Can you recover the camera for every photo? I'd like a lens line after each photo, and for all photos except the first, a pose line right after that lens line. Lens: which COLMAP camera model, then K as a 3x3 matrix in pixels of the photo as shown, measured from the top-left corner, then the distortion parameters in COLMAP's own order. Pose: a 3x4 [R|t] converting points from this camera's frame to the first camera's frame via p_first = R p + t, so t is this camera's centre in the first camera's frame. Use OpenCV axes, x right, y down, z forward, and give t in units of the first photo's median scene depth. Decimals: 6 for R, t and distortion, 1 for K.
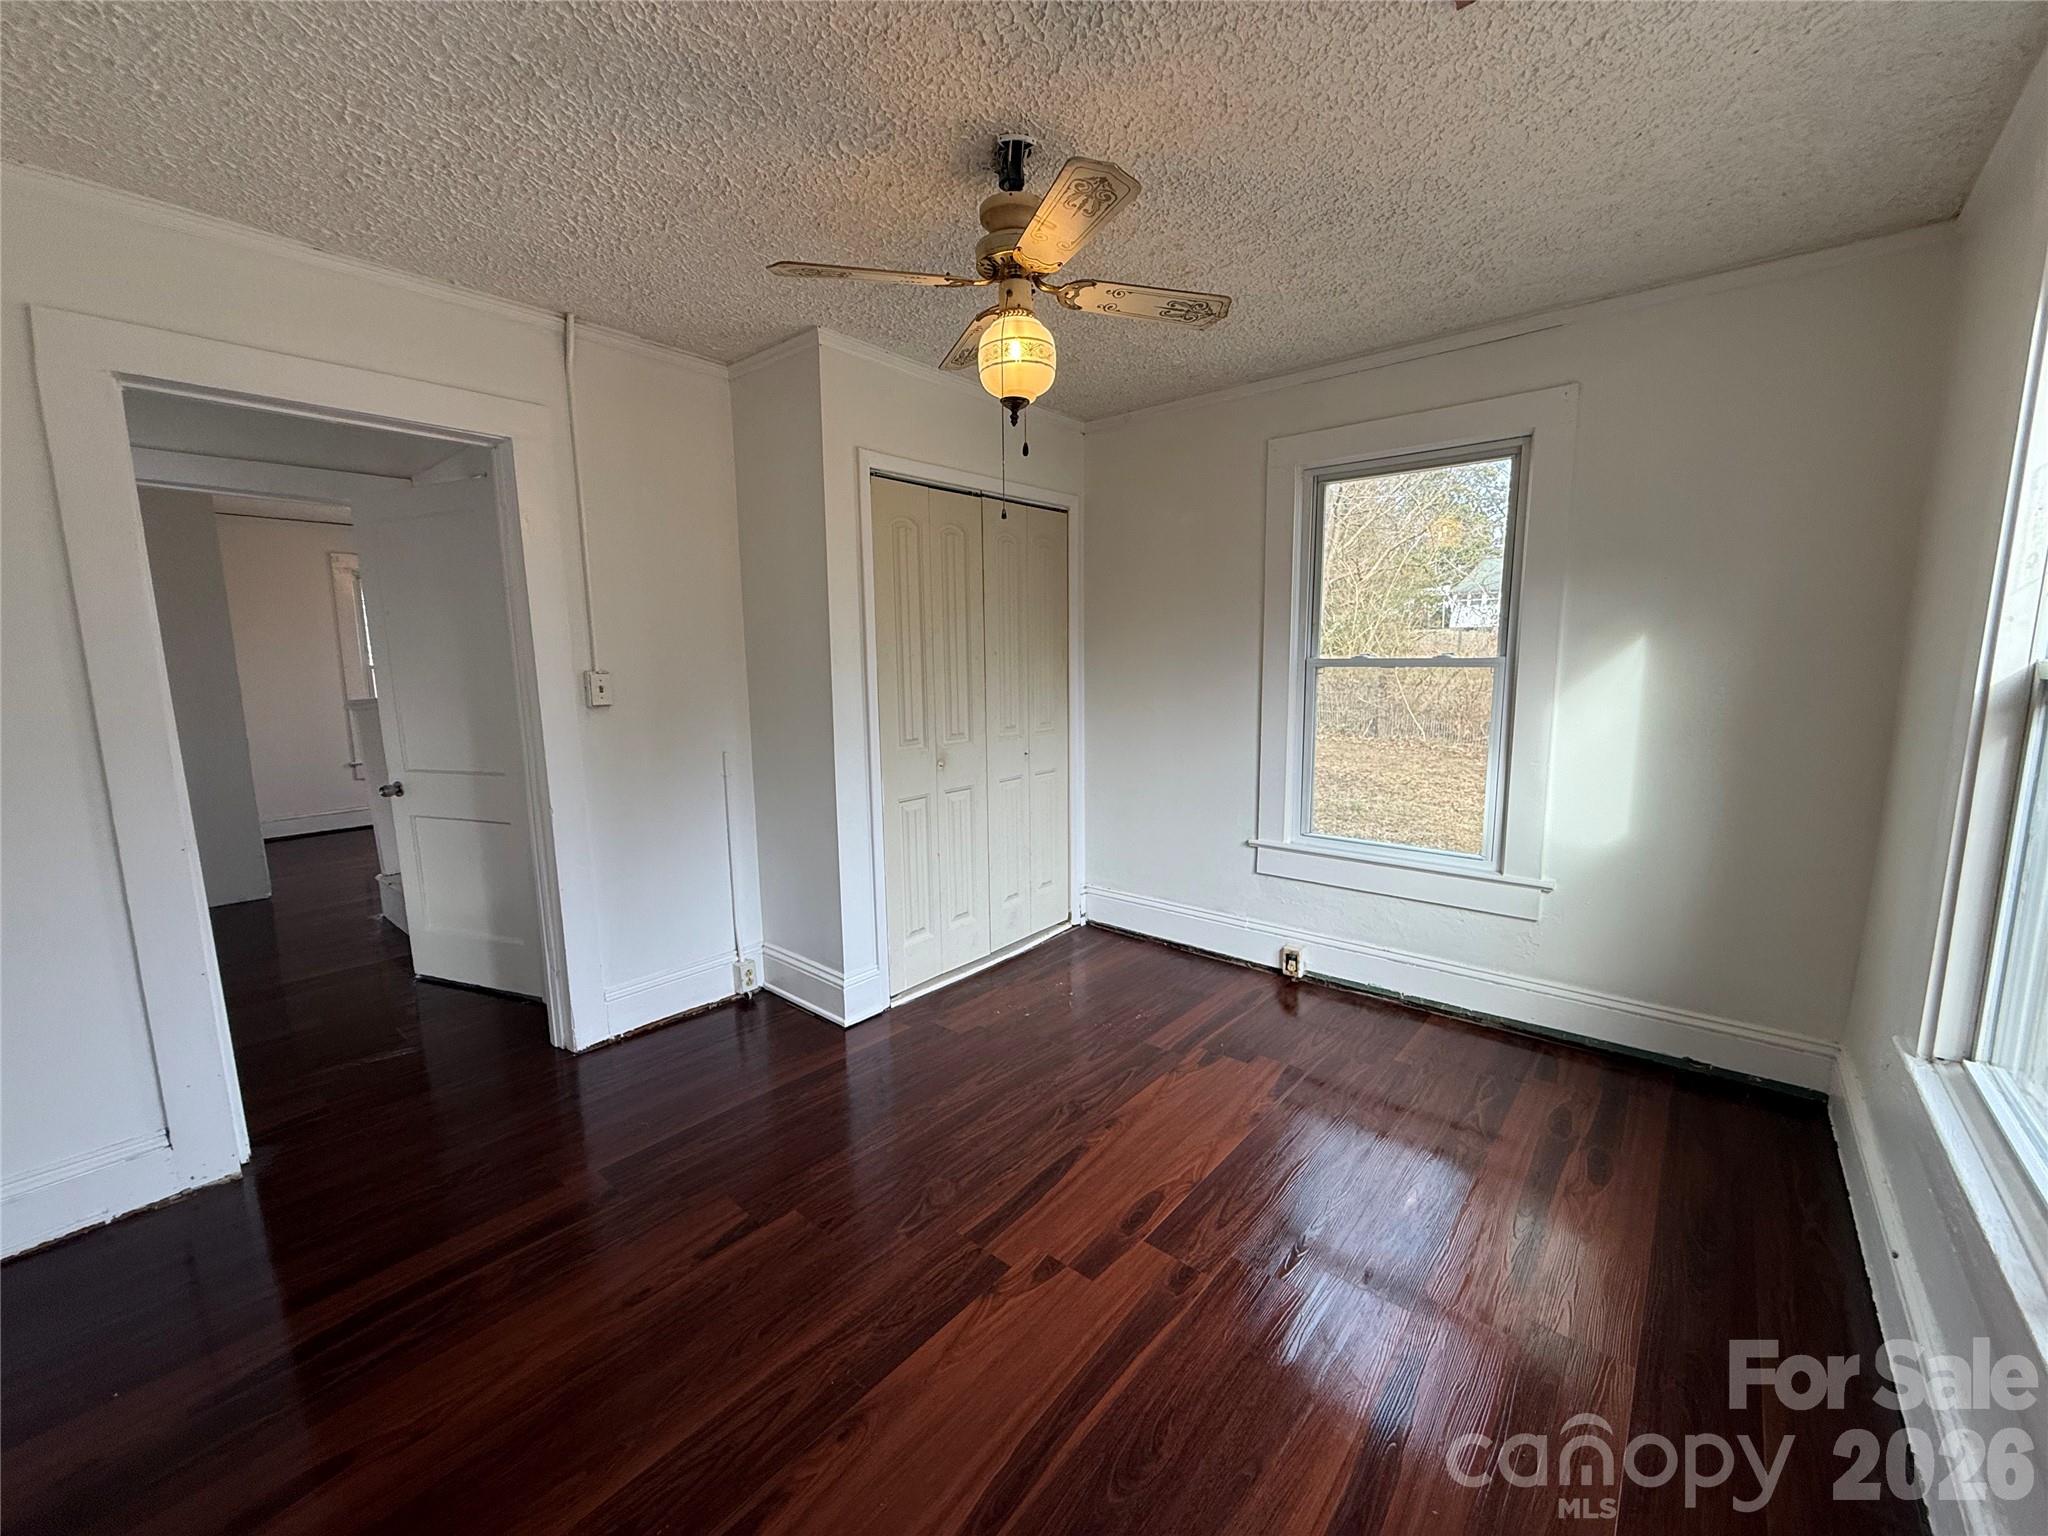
lens RADIAL K [[813.0, 0, 1019.1], [0, 813.0, 770.9], [0, 0, 1]] dist [-0.001180, 0.000183]
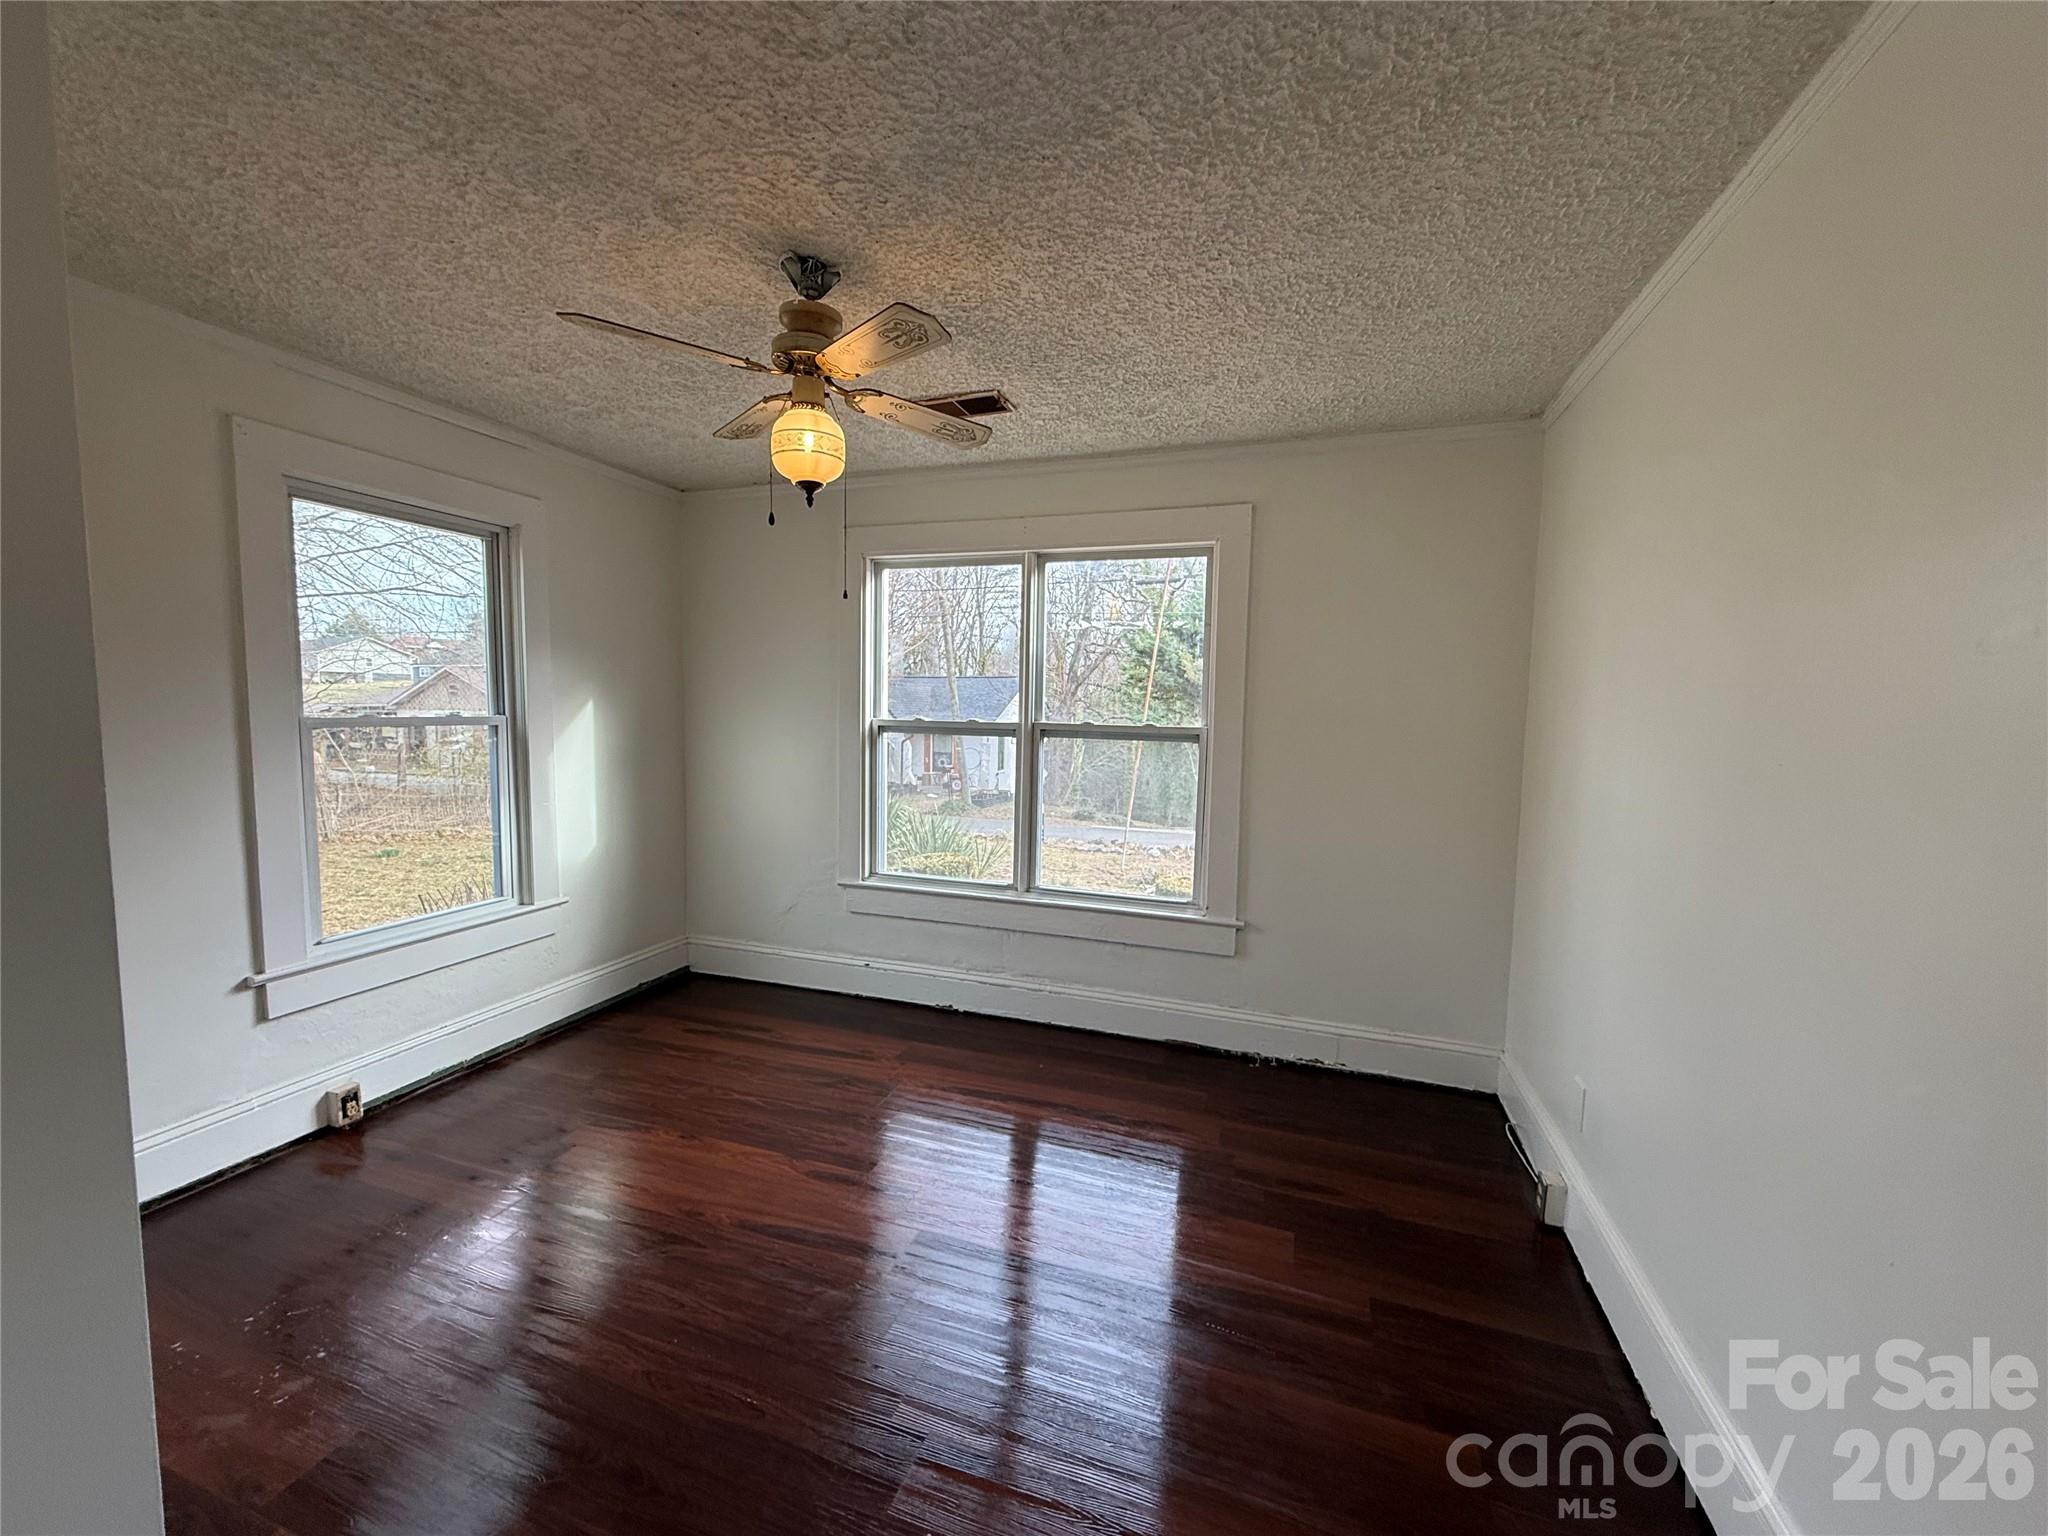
lens RADIAL K [[813.0, 0, 1019.1], [0, 813.0, 770.9], [0, 0, 1]] dist [-0.001180, 0.000183]
pose [[-0.367915, -0.068422, 0.927338, -0.711830], [0.120238, 0.985416, 0.120411, -0.114175], [-0.922053, 0.155802, -0.354323, 0.751141]]
